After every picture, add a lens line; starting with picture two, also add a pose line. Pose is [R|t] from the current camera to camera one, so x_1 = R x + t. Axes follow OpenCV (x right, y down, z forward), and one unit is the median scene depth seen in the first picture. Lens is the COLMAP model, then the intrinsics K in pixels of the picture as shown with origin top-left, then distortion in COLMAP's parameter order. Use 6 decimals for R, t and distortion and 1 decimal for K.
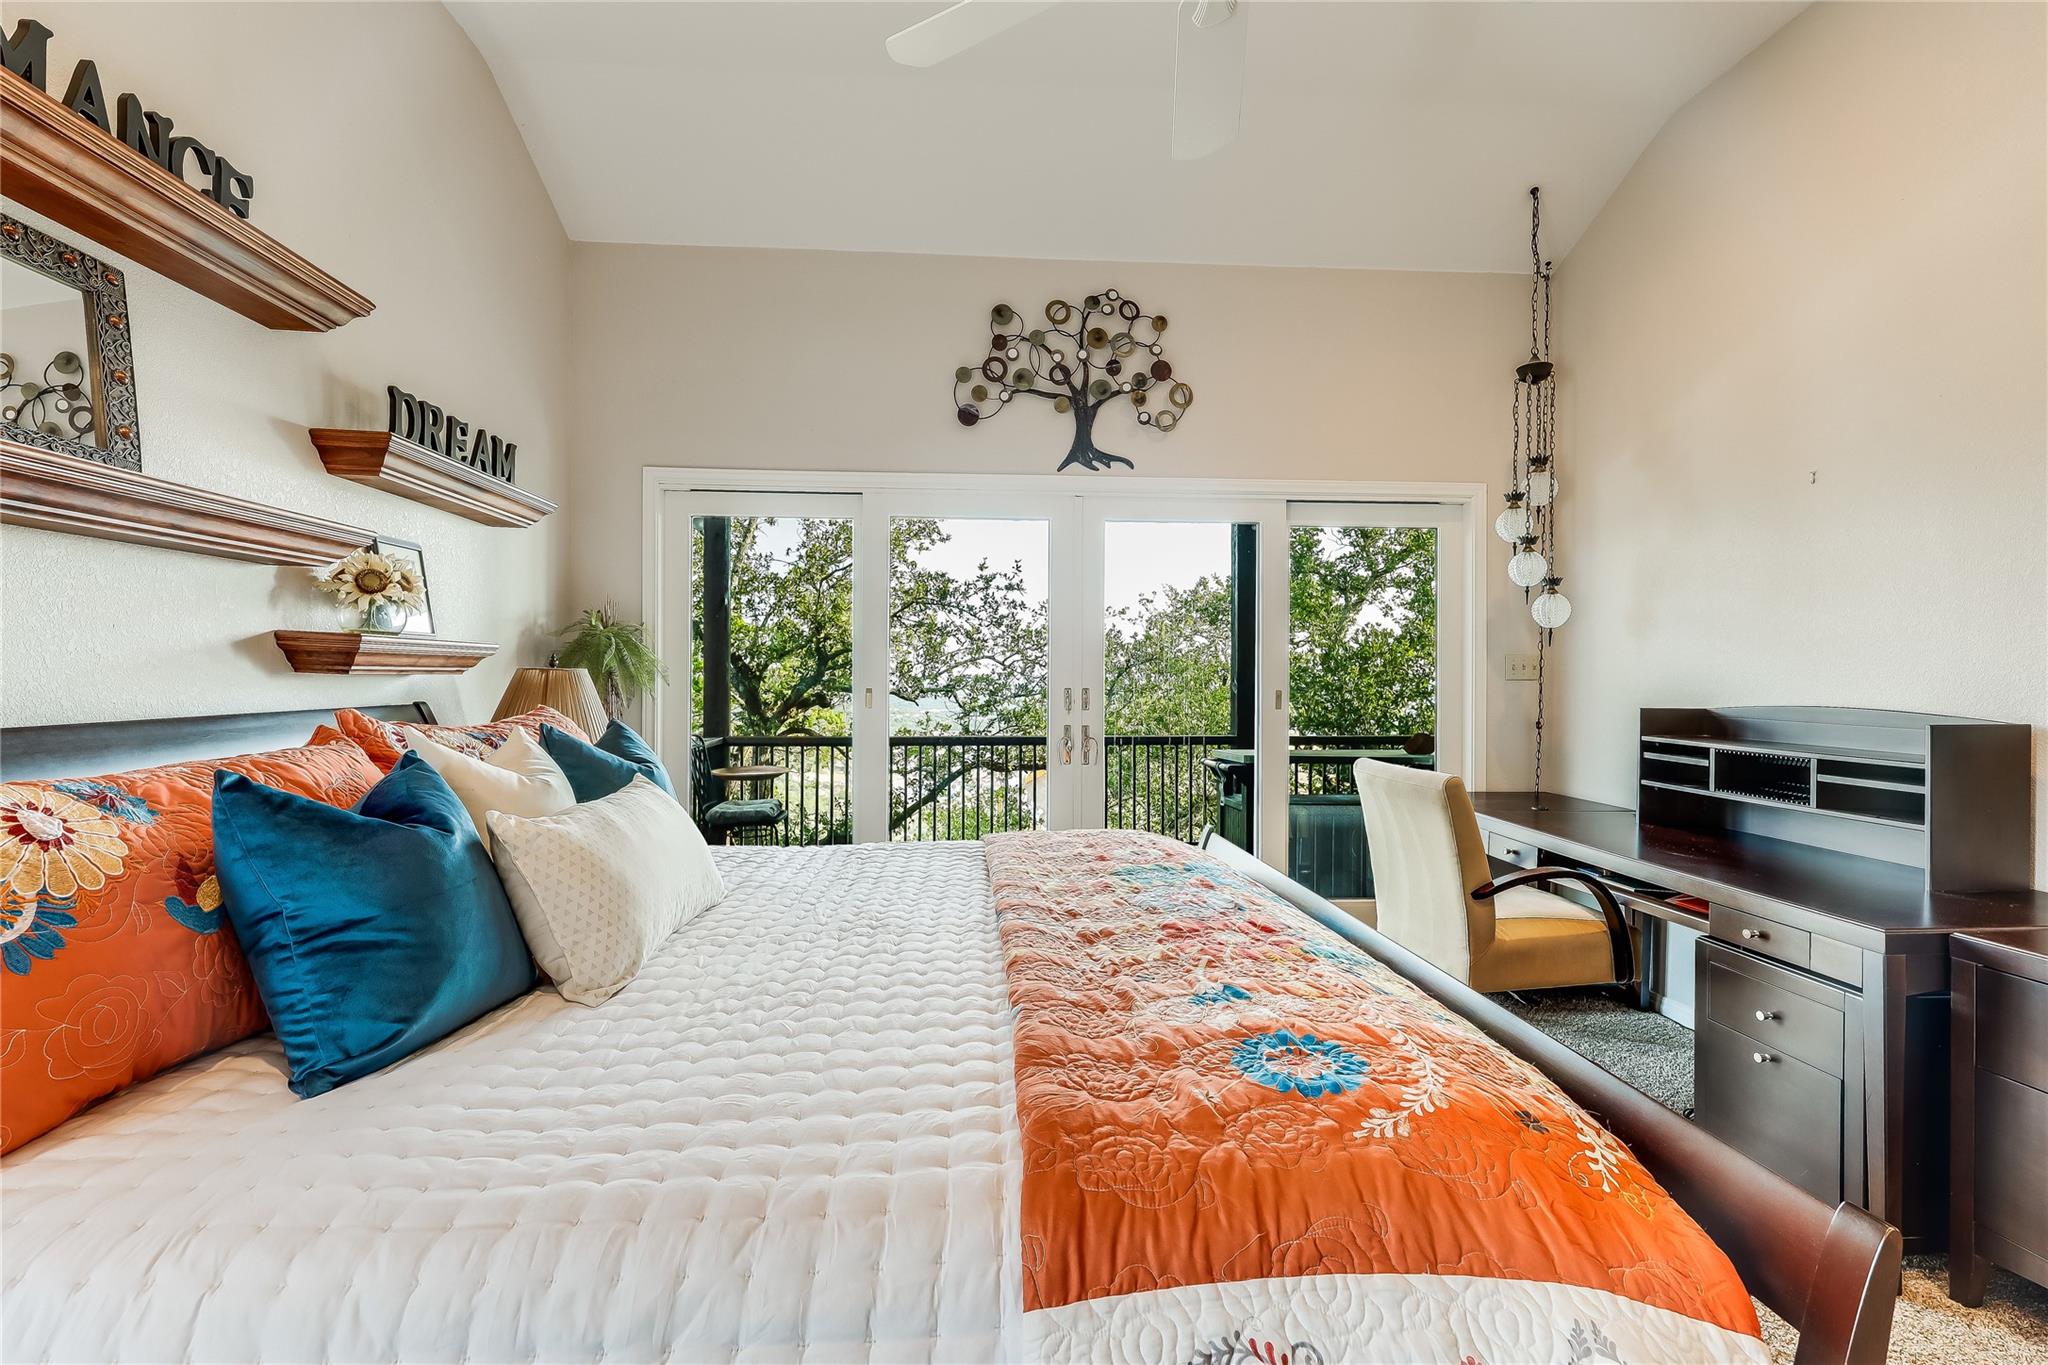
lens RADIAL K [[912.8, 0, 1023.4], [0, 912.8, 674.3], [0, 0, 1]] dist [0.002060, -0.000043]
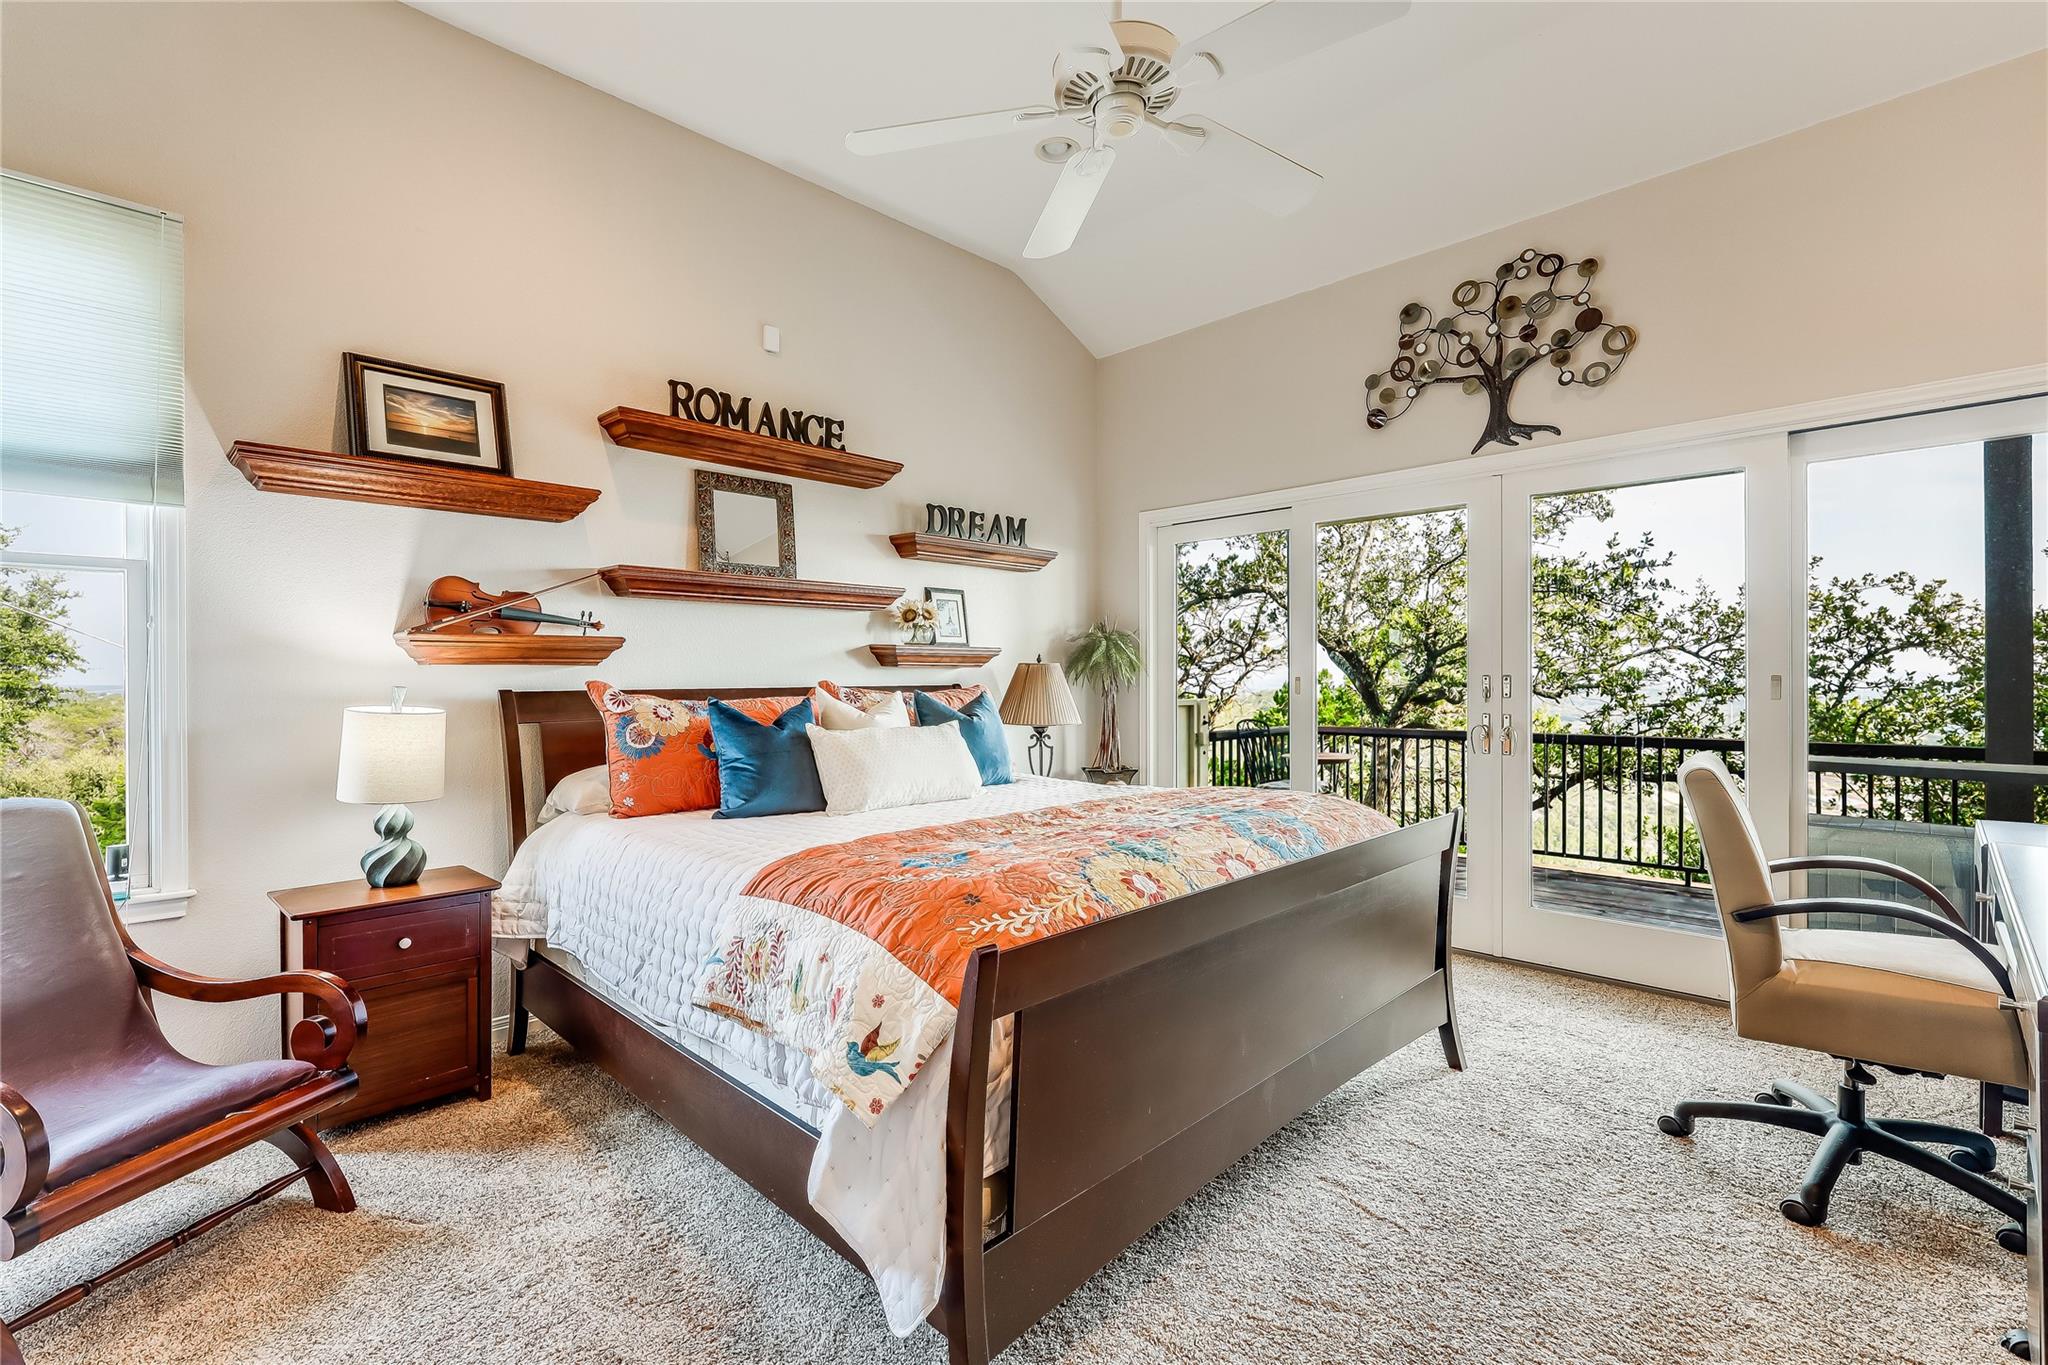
lens RADIAL K [[918.5, 0, 1024.0], [0, 918.5, 682.5], [0, 0, 1]] dist [-0.001047, -0.000199]
pose [[0.653020, -0.005077, -0.757324, 0.472424], [0.008686, 0.999962, 0.000787, 0.018554], [0.757291, -0.007092, 0.653039, -0.012914]]
